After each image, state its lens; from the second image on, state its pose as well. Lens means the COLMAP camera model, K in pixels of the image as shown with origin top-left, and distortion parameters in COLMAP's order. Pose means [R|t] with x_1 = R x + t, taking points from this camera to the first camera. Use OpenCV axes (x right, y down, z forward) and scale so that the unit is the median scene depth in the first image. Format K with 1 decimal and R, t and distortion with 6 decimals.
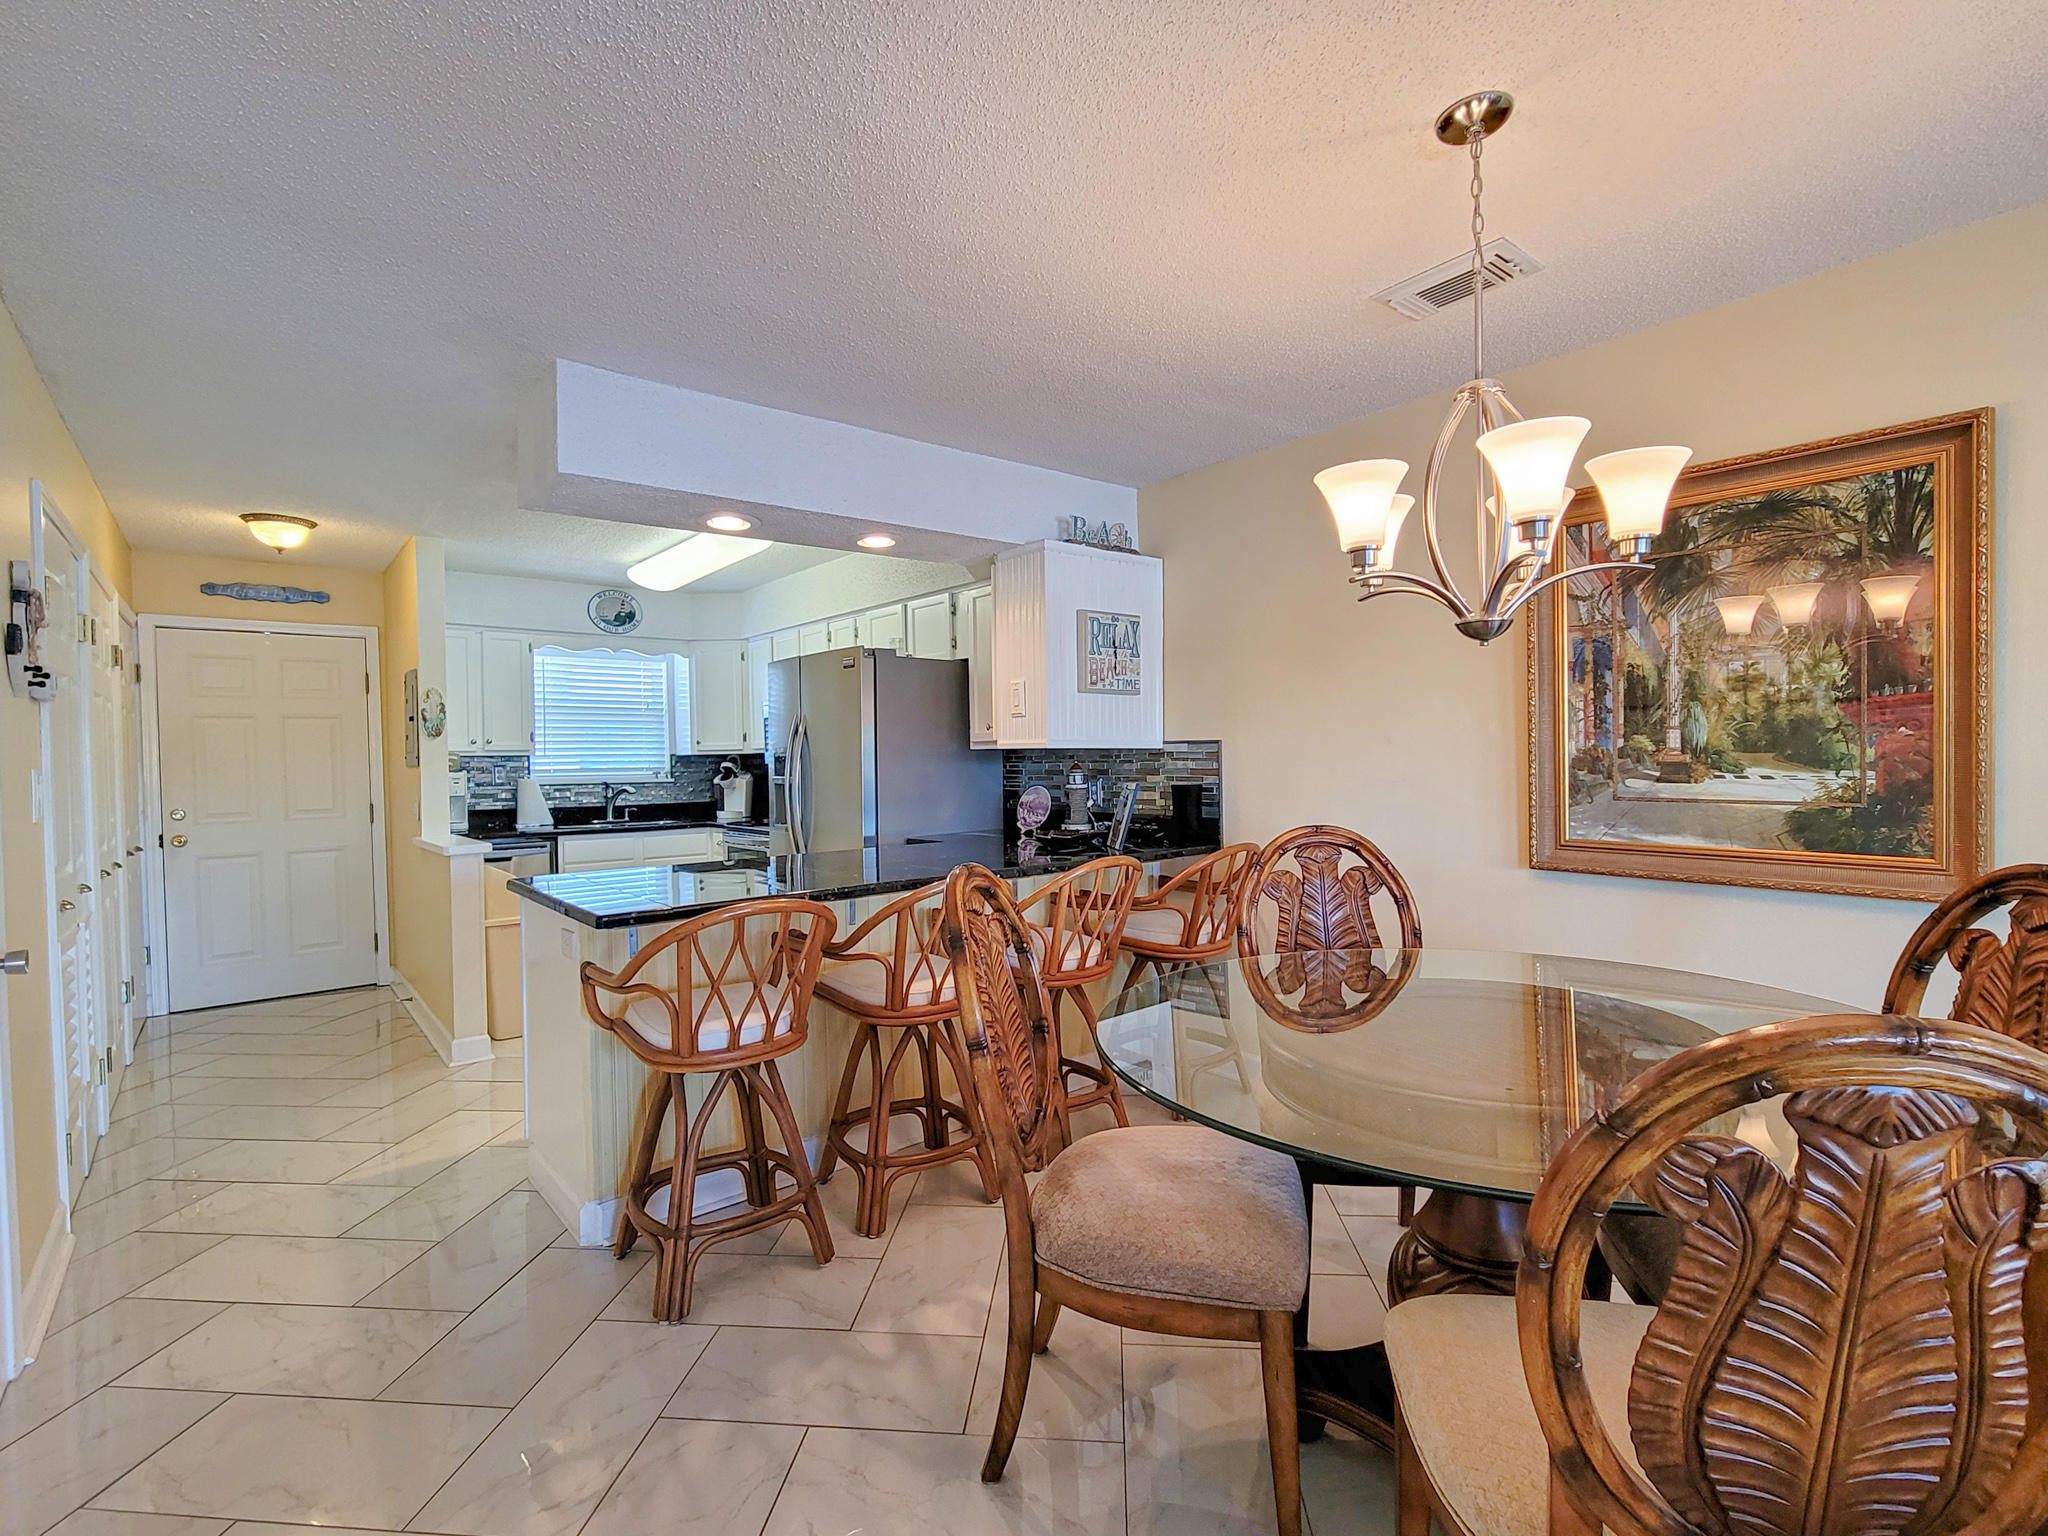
lens RADIAL K [[952.6, 0, 1018.5], [0, 952.6, 777.3], [0, 0, 1]] dist [0.000179, -0.000465]
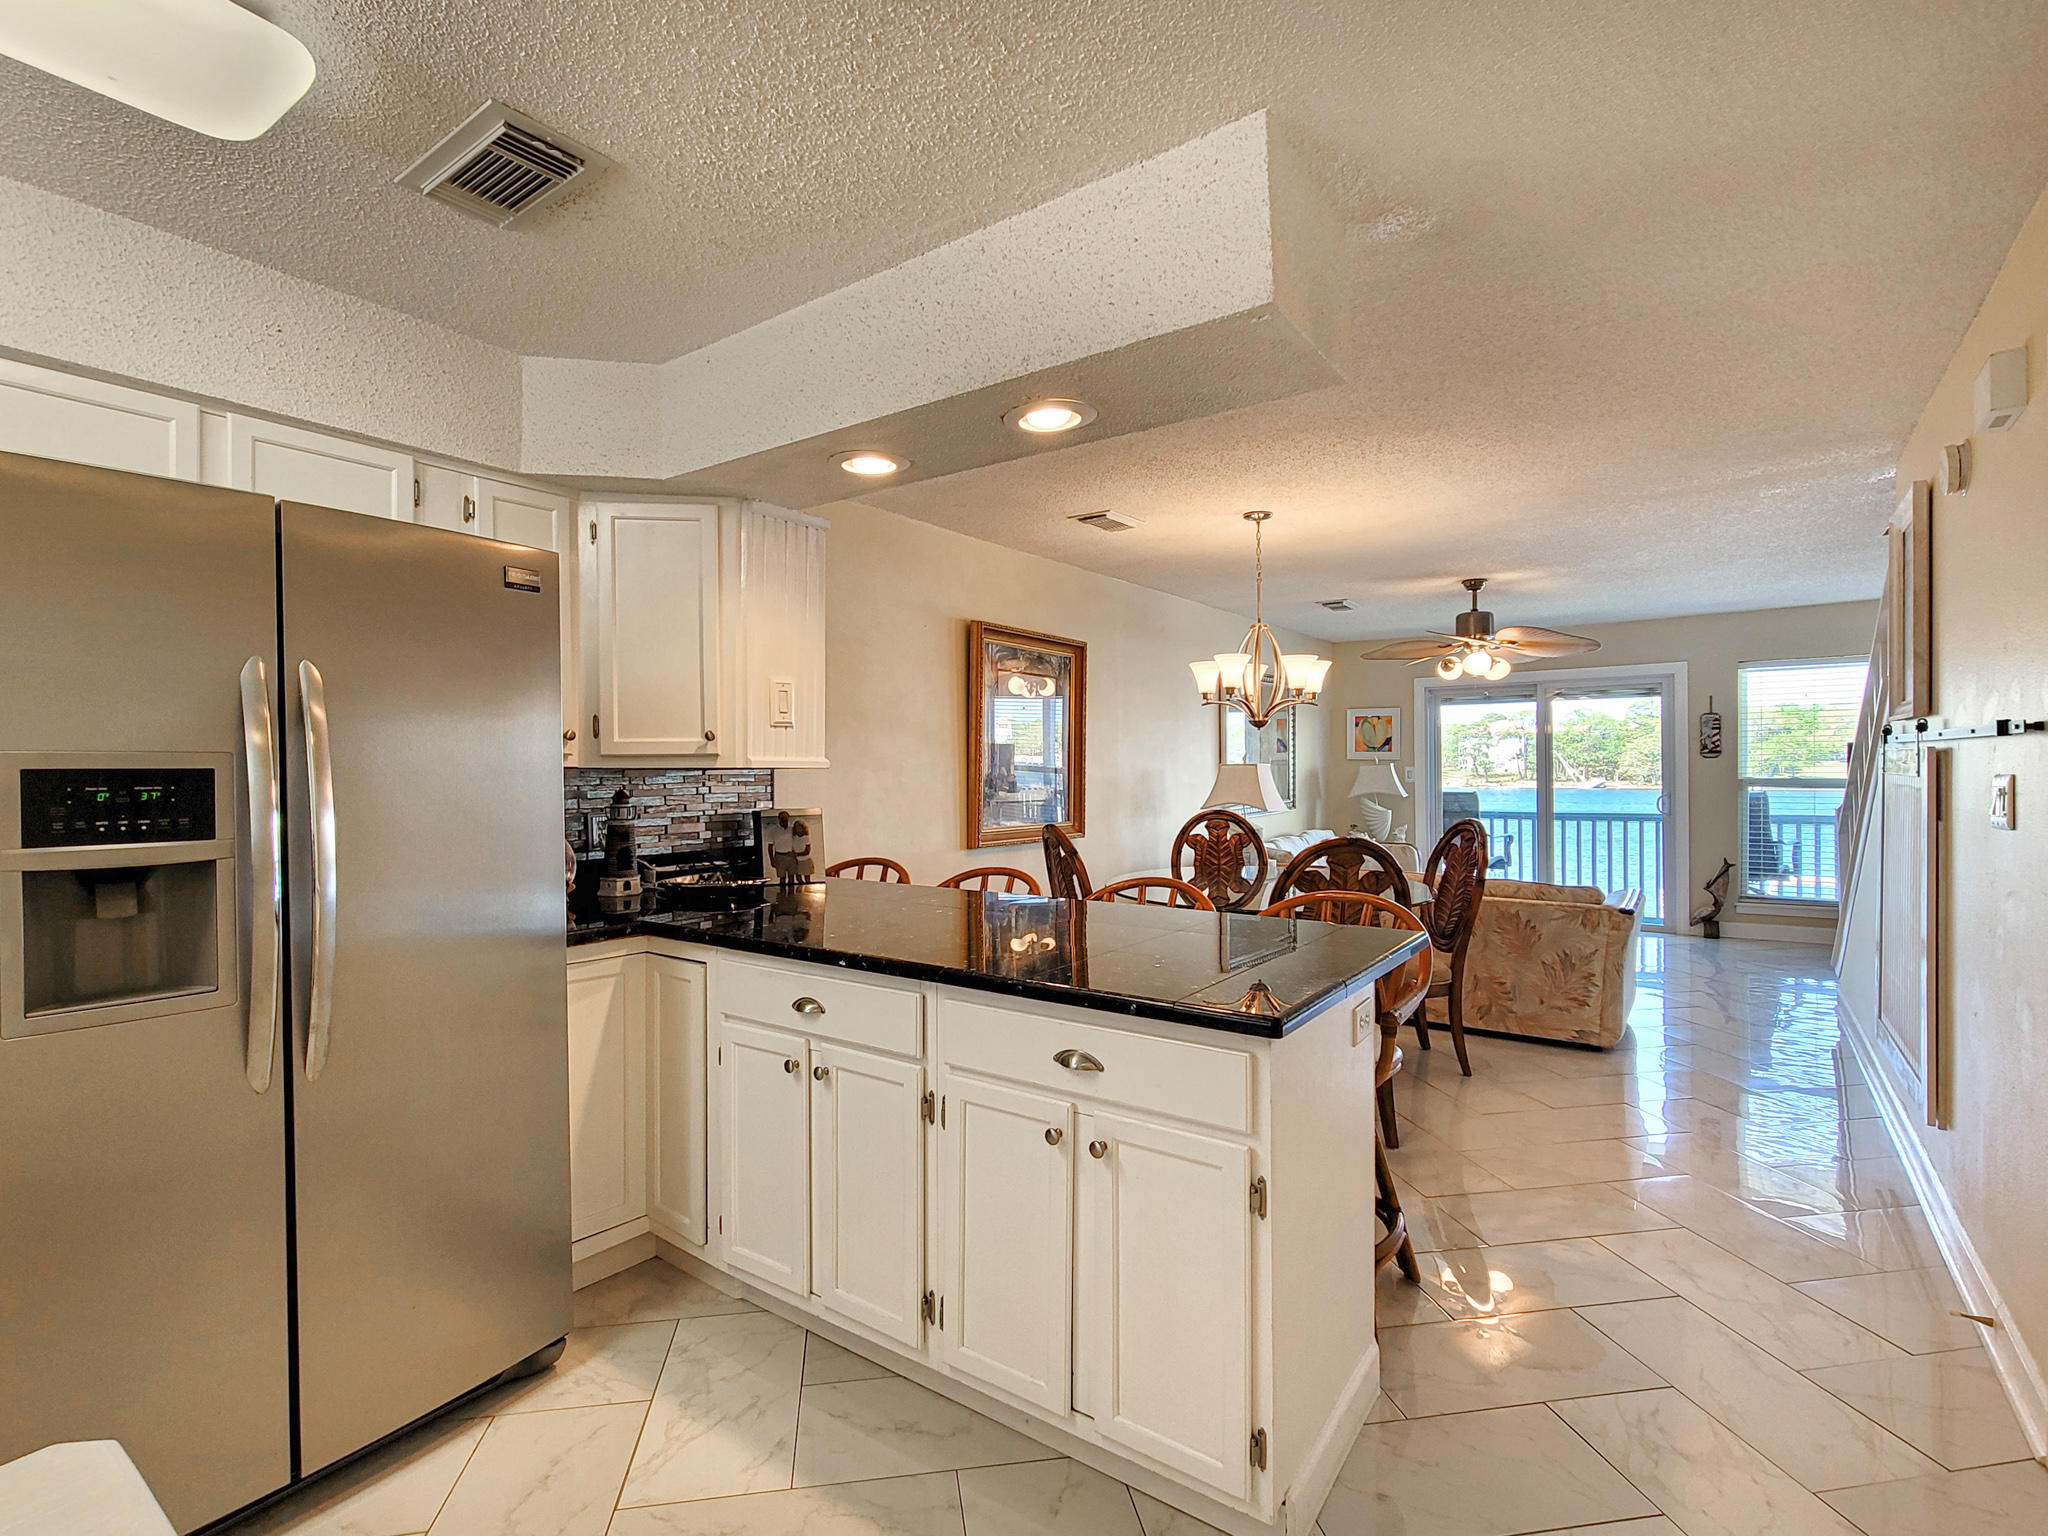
lens RADIAL K [[963.9, 0, 1016.7], [0, 963.9, 772.8], [0, 0, 1]] dist [0.000306, -0.000165]
pose [[-0.249742, 0.012659, 0.968230, -0.692935], [0.031930, 0.999478, -0.004831, -0.014281], [-0.967786, 0.029709, -0.250016, 0.878872]]
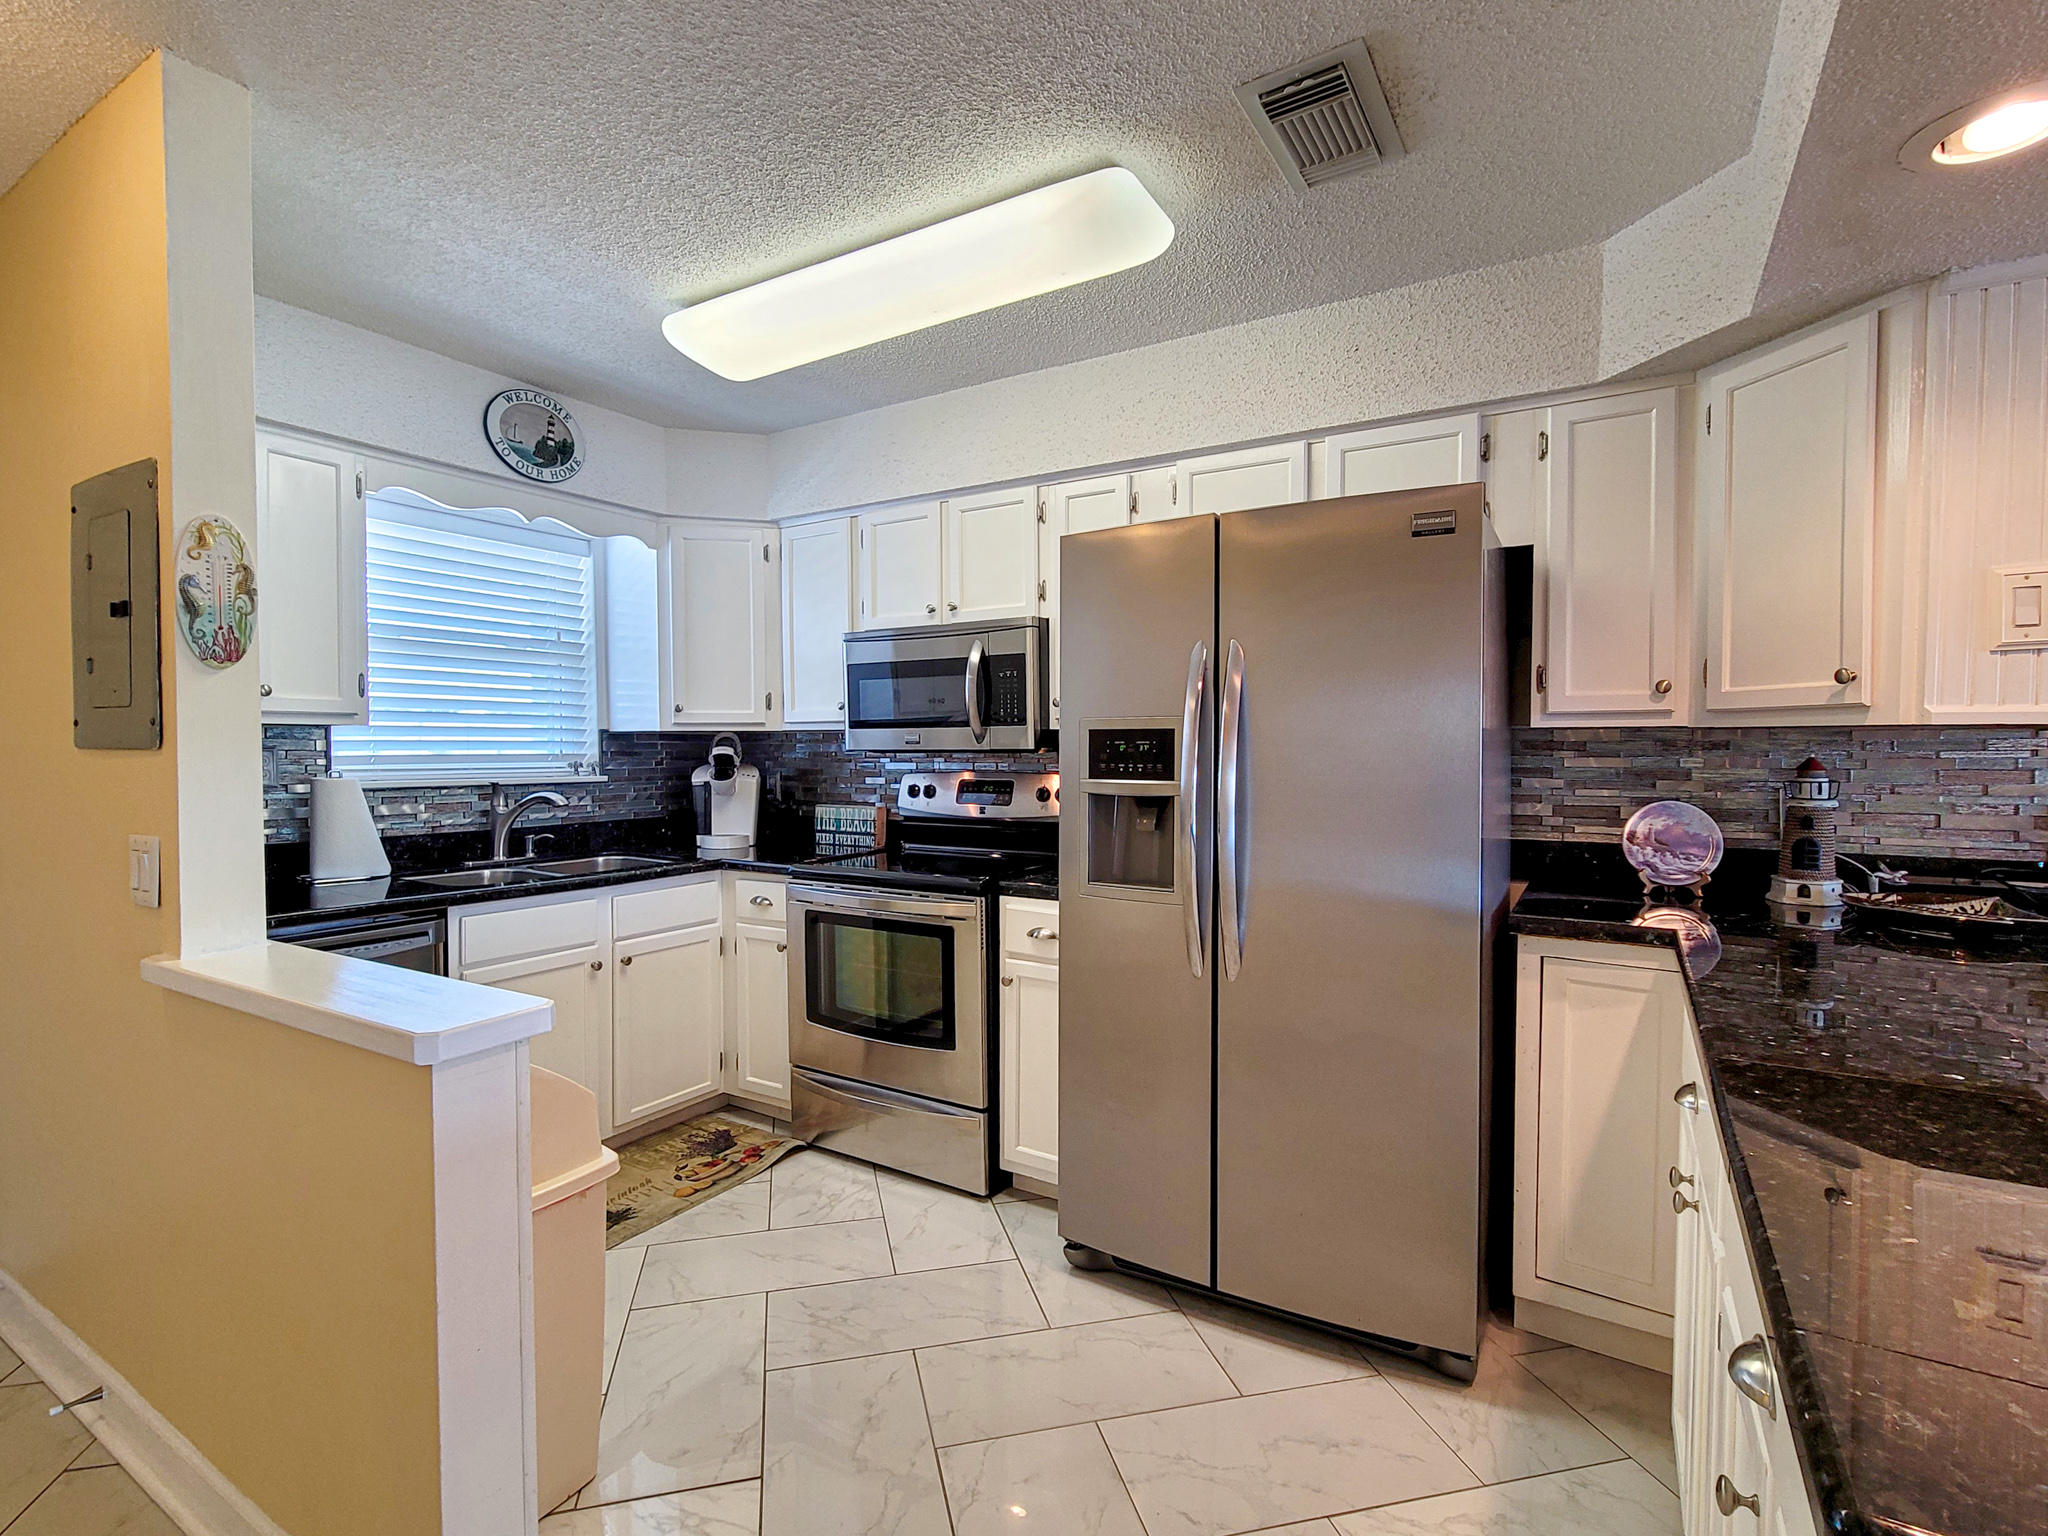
lens RADIAL K [[979.8, 0, 1012.5], [0, 979.8, 772.5], [0, 0, 1]] dist [0.005046, -0.000255]
pose [[0.947411, 0.004272, 0.319991, -0.501243], [-0.006127, 0.999970, 0.004789, -0.006733], [-0.319961, -0.006498, 0.947408, 0.629425]]
